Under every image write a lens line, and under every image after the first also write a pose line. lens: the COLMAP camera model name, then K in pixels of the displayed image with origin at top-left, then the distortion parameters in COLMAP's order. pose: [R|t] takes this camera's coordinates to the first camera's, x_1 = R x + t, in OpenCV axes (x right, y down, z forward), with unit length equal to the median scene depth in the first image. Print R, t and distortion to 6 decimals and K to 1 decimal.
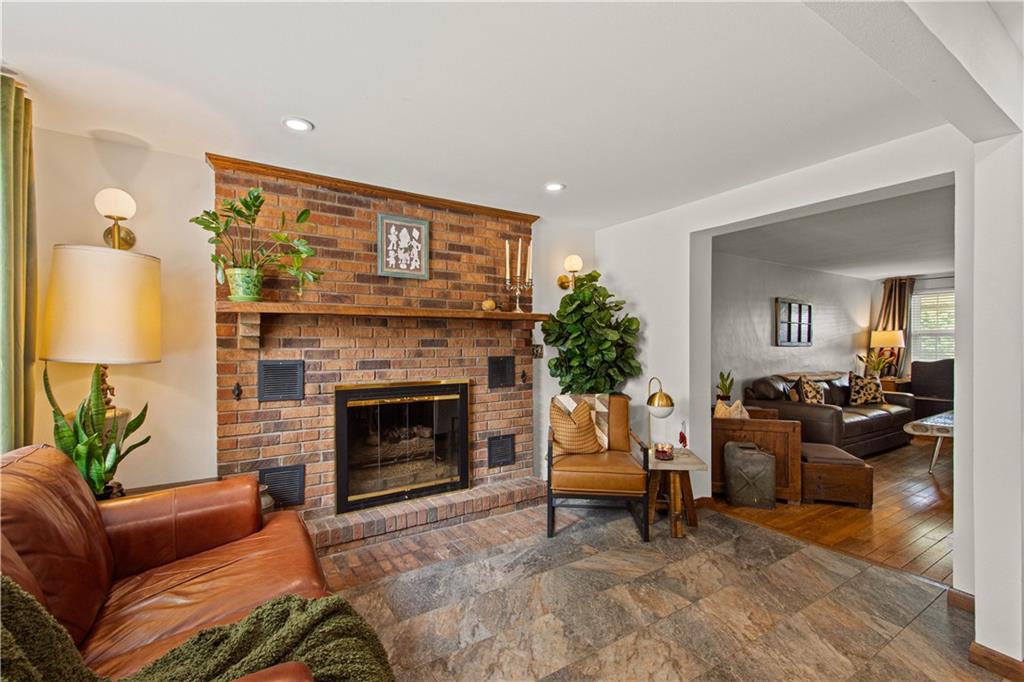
lens RADIAL K [[454.3, 0, 513.9], [0, 454.3, 346.2], [0, 0, 1]] dist [0.014787, 0.000023]
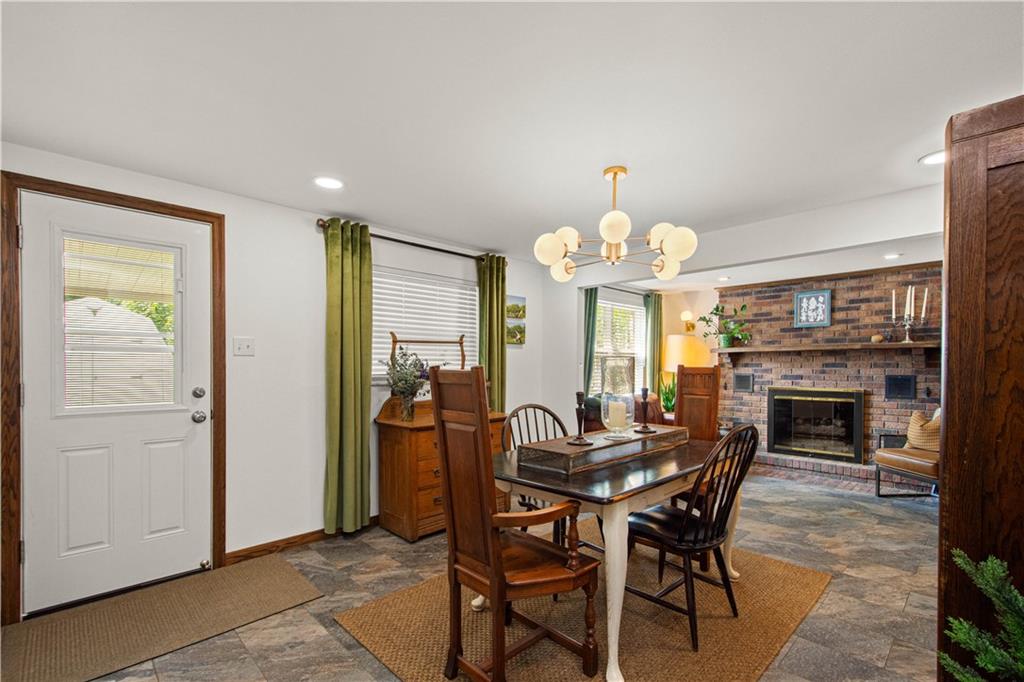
lens RADIAL K [[454.6, 0, 516.1], [0, 454.6, 372.9], [0, 0, 1]] dist [0.002504, 0.000208]
pose [[0.191724, 0.015567, -0.981325, 1.243841], [-0.006720, 0.999872, 0.014548, 0.004488], [0.981426, 0.003805, 0.191804, -0.418865]]
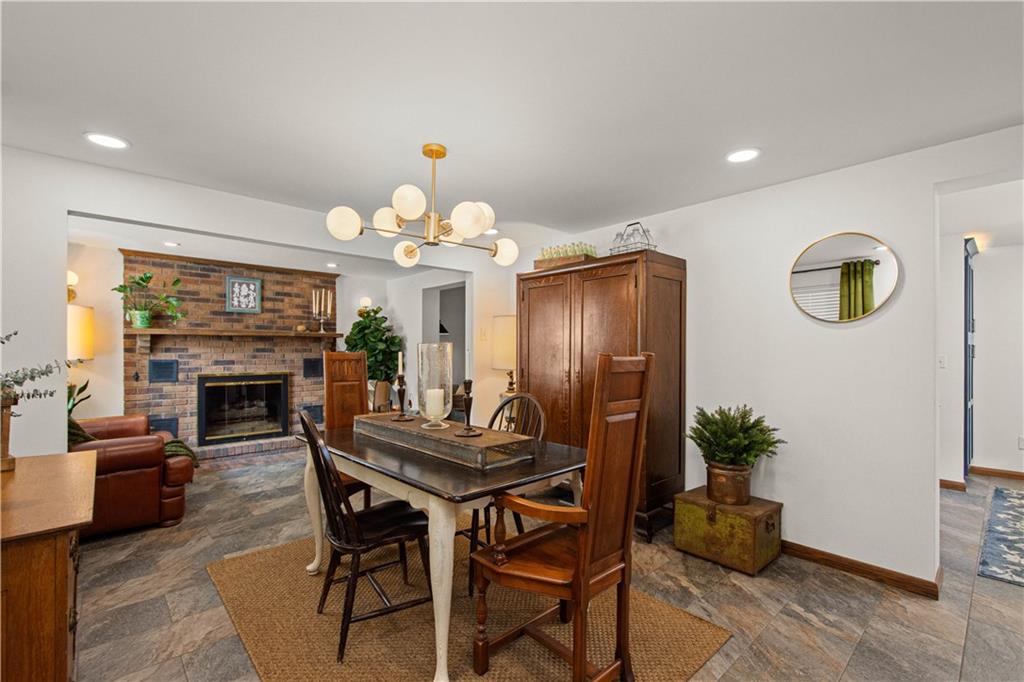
lens RADIAL K [[448.7, 0, 512.2], [0, 448.7, 351.1], [0, 0, 1]] dist [0.016429, -0.006339]
pose [[0.987100, 0.002301, 0.160086, 0.502764], [-0.001611, 0.999989, -0.004440, 0.002149], [-0.160095, 0.004125, 0.987093, -0.876857]]
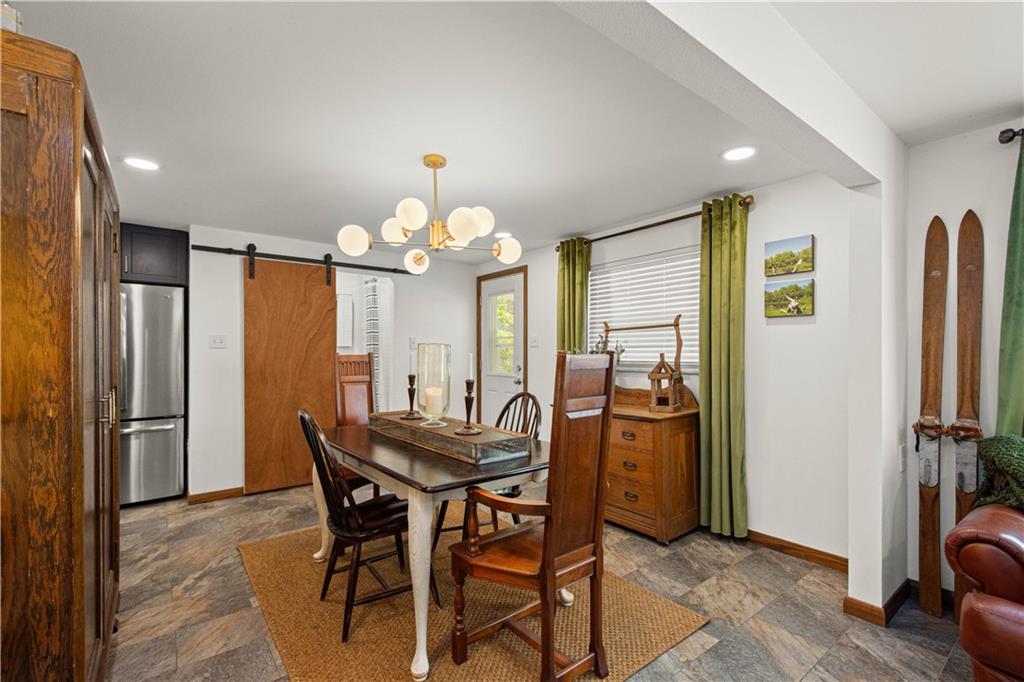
lens RADIAL K [[448.7, 0, 512.2], [0, 448.7, 351.1], [0, 0, 1]] dist [0.016429, -0.006339]
pose [[-0.996161, 0.003685, -0.087466, 0.426421], [0.003283, 0.999983, 0.004738, -0.006461], [0.087482, 0.004433, -0.996156, 0.690835]]
